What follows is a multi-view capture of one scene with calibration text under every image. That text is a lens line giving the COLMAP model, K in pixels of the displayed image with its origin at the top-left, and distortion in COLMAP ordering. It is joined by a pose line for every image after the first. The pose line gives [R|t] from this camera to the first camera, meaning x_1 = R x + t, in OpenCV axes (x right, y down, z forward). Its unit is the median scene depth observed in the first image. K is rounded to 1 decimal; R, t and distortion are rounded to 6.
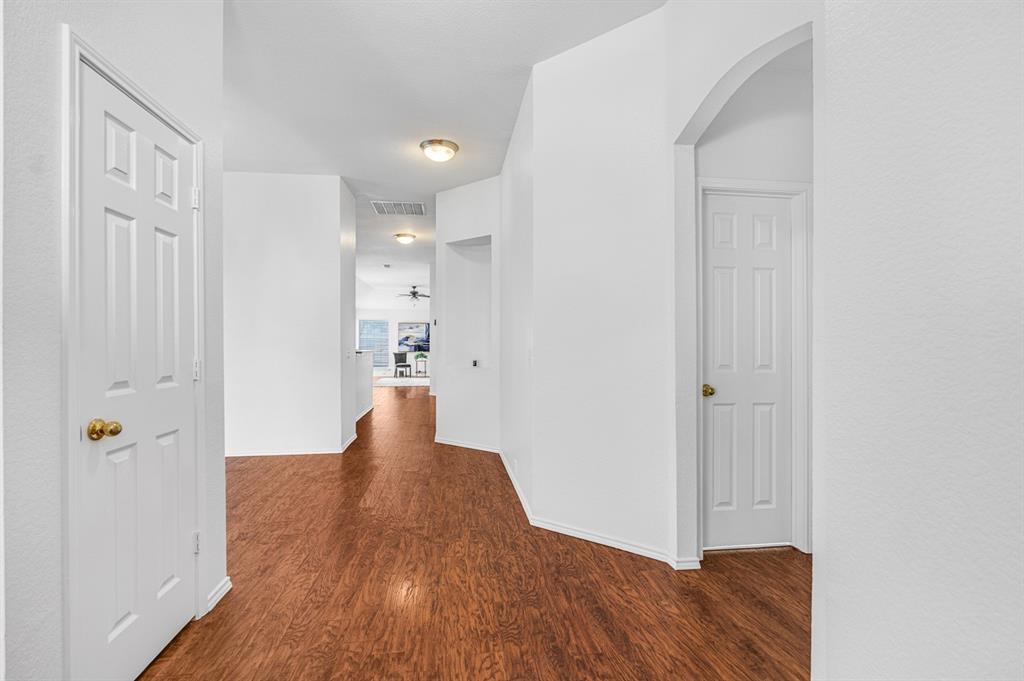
lens RADIAL K [[446.0, 0, 504.6], [0, 446.0, 339.9], [0, 0, 1]] dist [-0.003912, -0.000679]
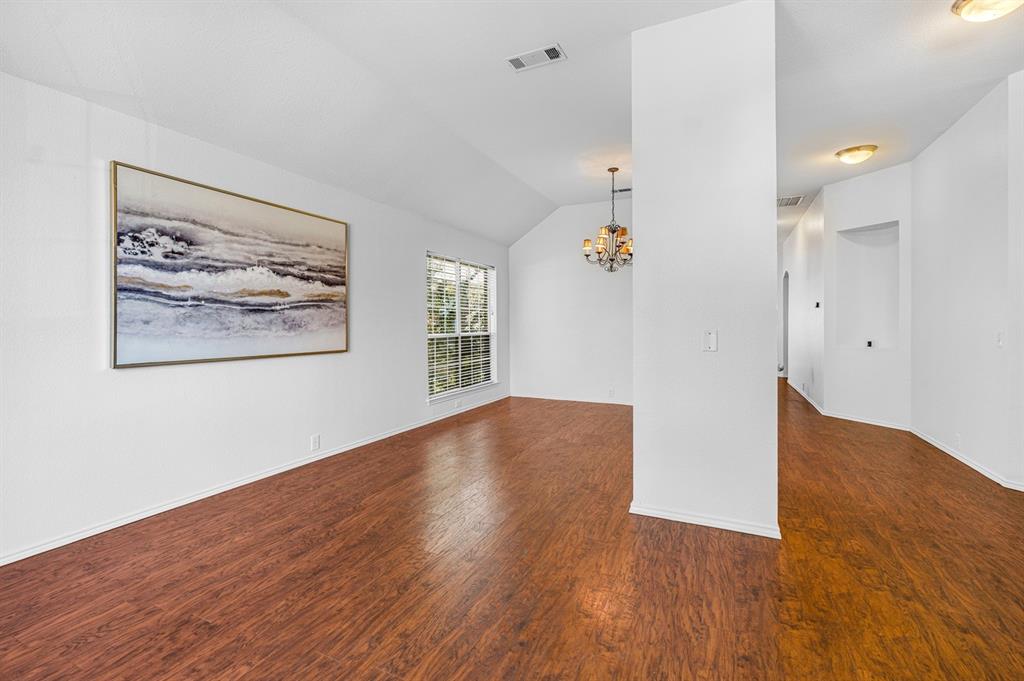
lens RADIAL K [[460.7, 0, 511.8], [0, 460.7, 312.6], [0, 0, 1]] dist [-0.001647, -0.000305]
pose [[0.840845, -0.004848, -0.541255, -0.395888], [-0.004448, 0.999864, -0.015865, -0.002232], [0.541258, 0.015747, 0.840709, -0.711126]]
